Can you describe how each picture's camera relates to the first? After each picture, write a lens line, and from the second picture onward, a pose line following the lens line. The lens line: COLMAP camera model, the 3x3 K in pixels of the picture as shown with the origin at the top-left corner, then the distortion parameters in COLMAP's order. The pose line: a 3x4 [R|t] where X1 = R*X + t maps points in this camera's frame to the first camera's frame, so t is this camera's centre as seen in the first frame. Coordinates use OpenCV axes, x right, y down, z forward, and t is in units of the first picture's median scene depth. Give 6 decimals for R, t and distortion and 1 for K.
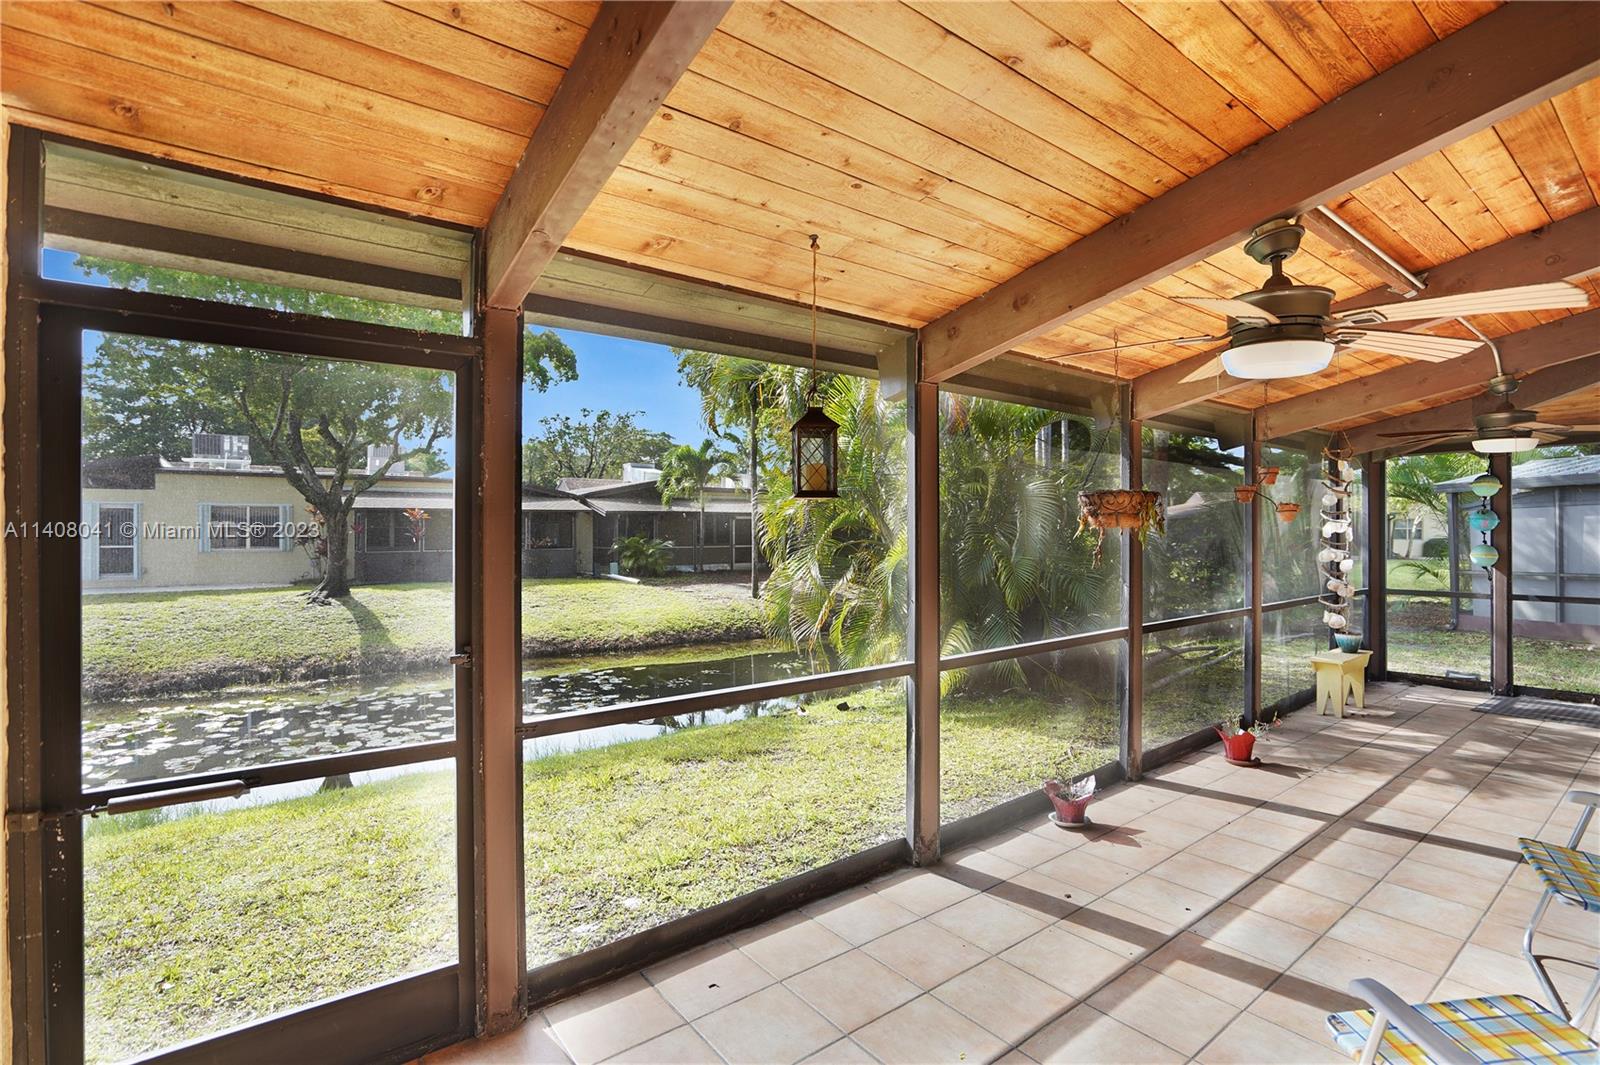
lens RADIAL K [[756.9, 0, 796.2], [0, 756.9, 530.3], [0, 0, 1]] dist [-0.037969, 0.009881]
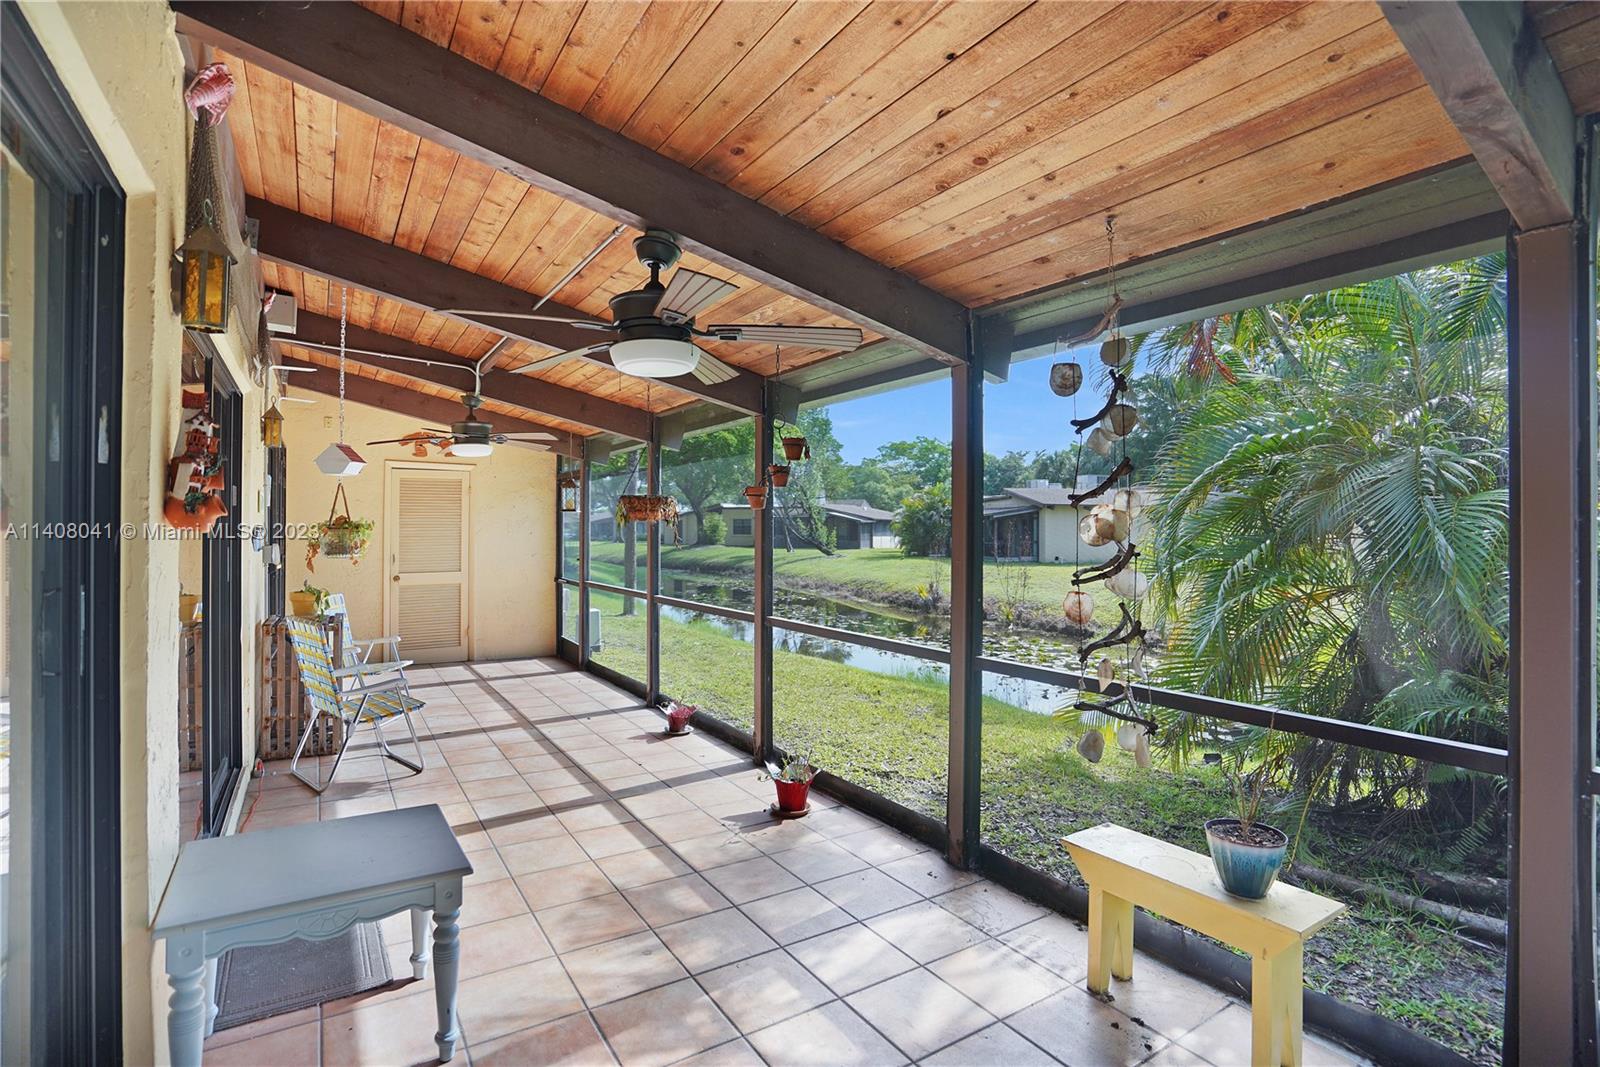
lens RADIAL K [[756.9, 0, 795.0], [0, 756.9, 527.3], [0, 0, 1]] dist [-0.037969, 0.009881]
pose [[-0.084406, 0.004865, -0.996420, 1.687216], [0.002418, 0.999986, 0.004678, -0.004572], [0.996429, -0.002014, -0.084417, 1.275829]]
